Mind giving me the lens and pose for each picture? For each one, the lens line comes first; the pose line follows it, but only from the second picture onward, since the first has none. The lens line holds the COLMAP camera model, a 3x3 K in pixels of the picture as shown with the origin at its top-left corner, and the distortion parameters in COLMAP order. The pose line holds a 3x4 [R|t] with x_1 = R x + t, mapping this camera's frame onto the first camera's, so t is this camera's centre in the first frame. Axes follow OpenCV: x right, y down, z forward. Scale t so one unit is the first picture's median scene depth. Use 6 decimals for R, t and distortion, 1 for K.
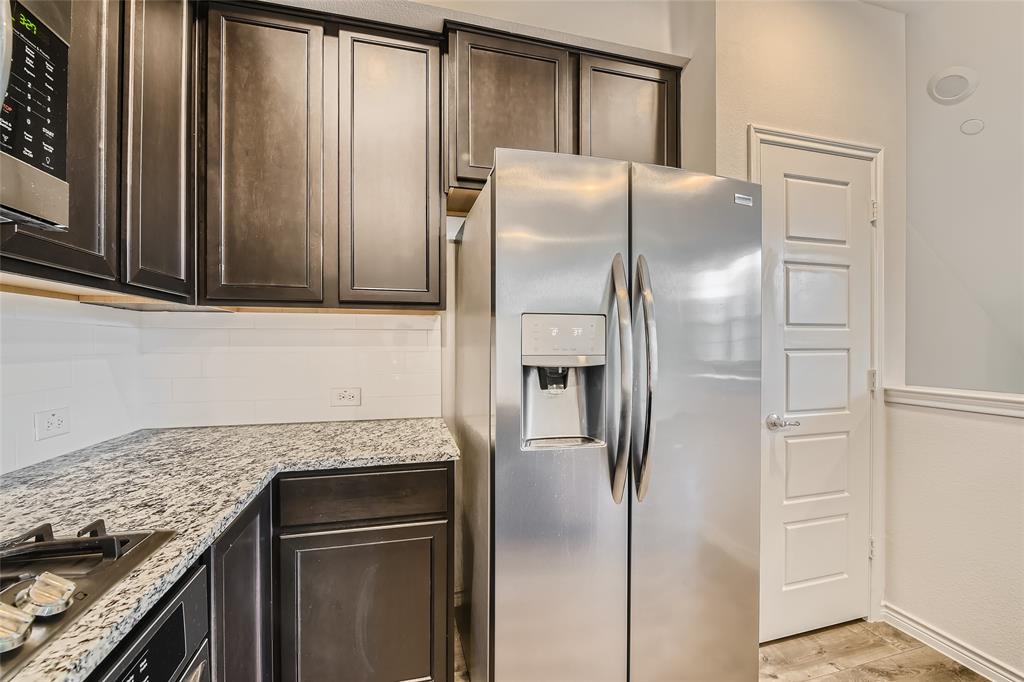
lens RADIAL K [[417.4, 0, 513.0], [0, 417.4, 341.1], [0, 0, 1]] dist [-0.016166, -0.000192]
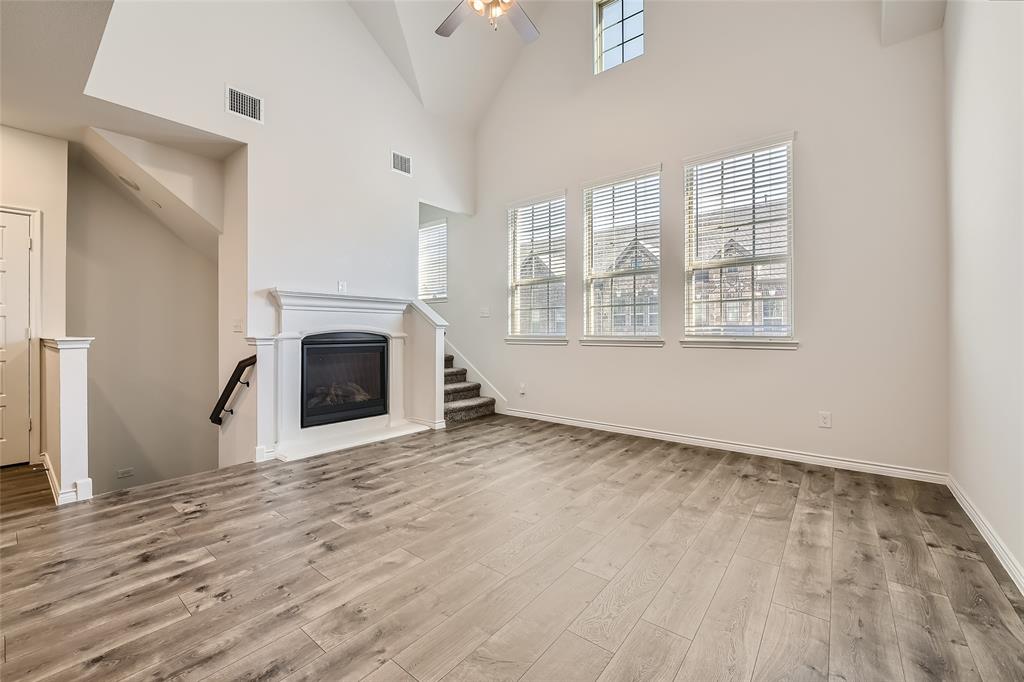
lens RADIAL K [[409.6, 0, 513.1], [0, 409.6, 333.3], [0, 0, 1]] dist [-0.011583, -0.000078]
pose [[0.803191, -0.003918, 0.595709, 2.557463], [-0.003528, 0.999930, 0.011333, 0.106014], [-0.595711, -0.011205, 0.803121, -2.942935]]
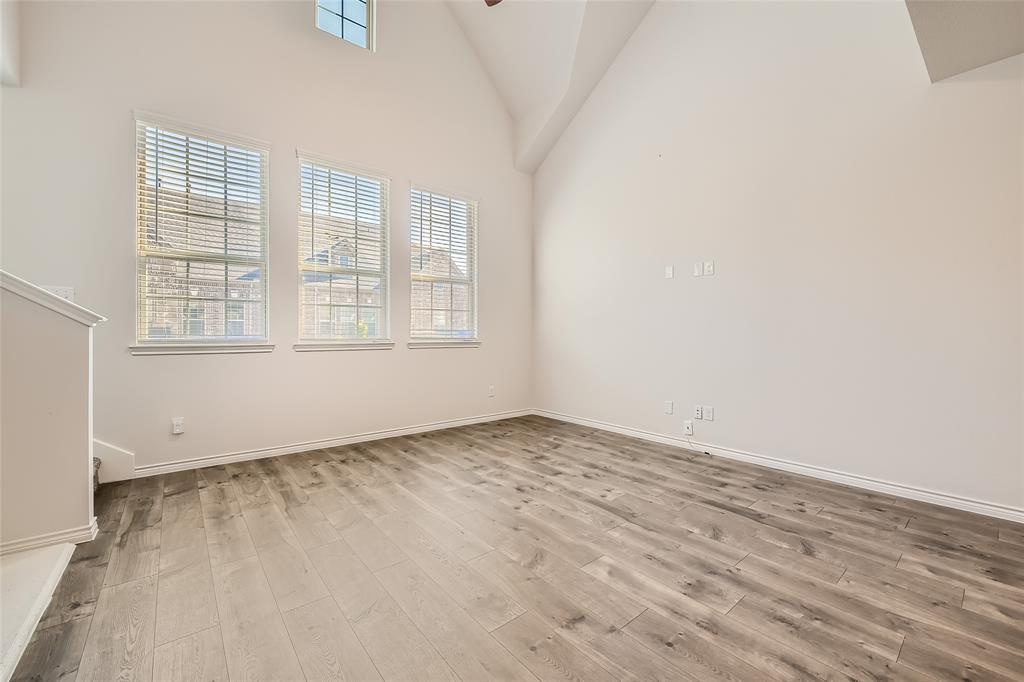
lens RADIAL K [[411.2, 0, 512.0], [0, 411.2, 341.0], [0, 0, 1]] dist [-0.018238, -0.000207]
pose [[-0.410736, -0.014637, 0.911637, 1.798296], [-0.008423, 0.999889, 0.012259, 0.135074], [-0.911716, -0.002643, -0.410814, -0.115028]]
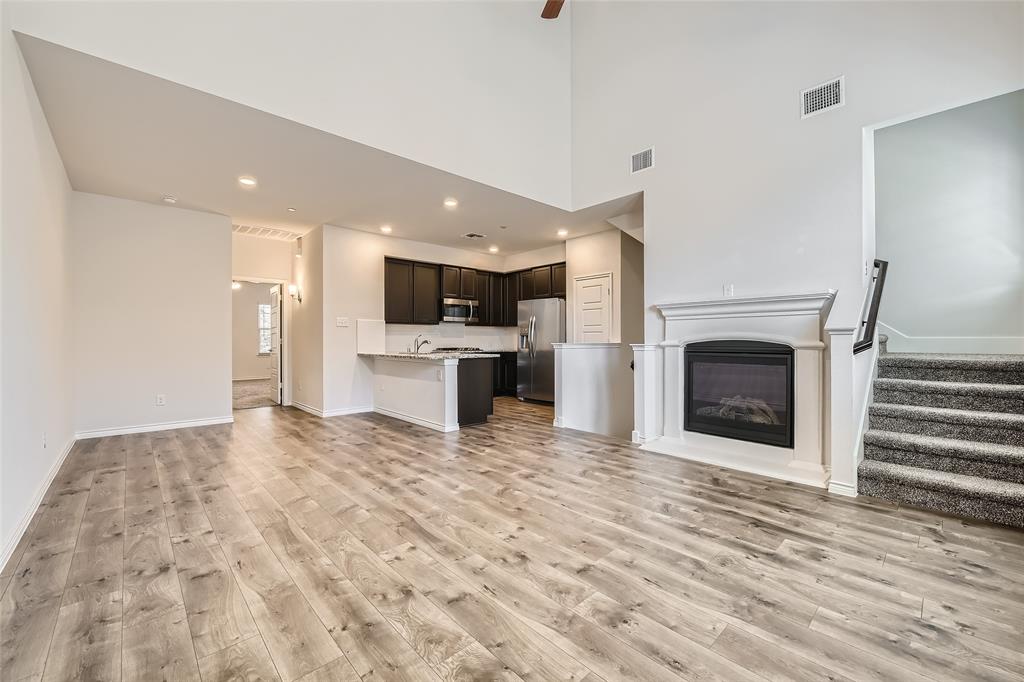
lens RADIAL K [[417.4, 0, 513.0], [0, 417.4, 341.1], [0, 0, 1]] dist [-0.016166, -0.000192]
pose [[0.468478, 0.000128, -0.883475, 5.887406], [0.006627, 0.999971, 0.003659, 0.126310], [0.883450, -0.007569, 0.468464, -2.195471]]
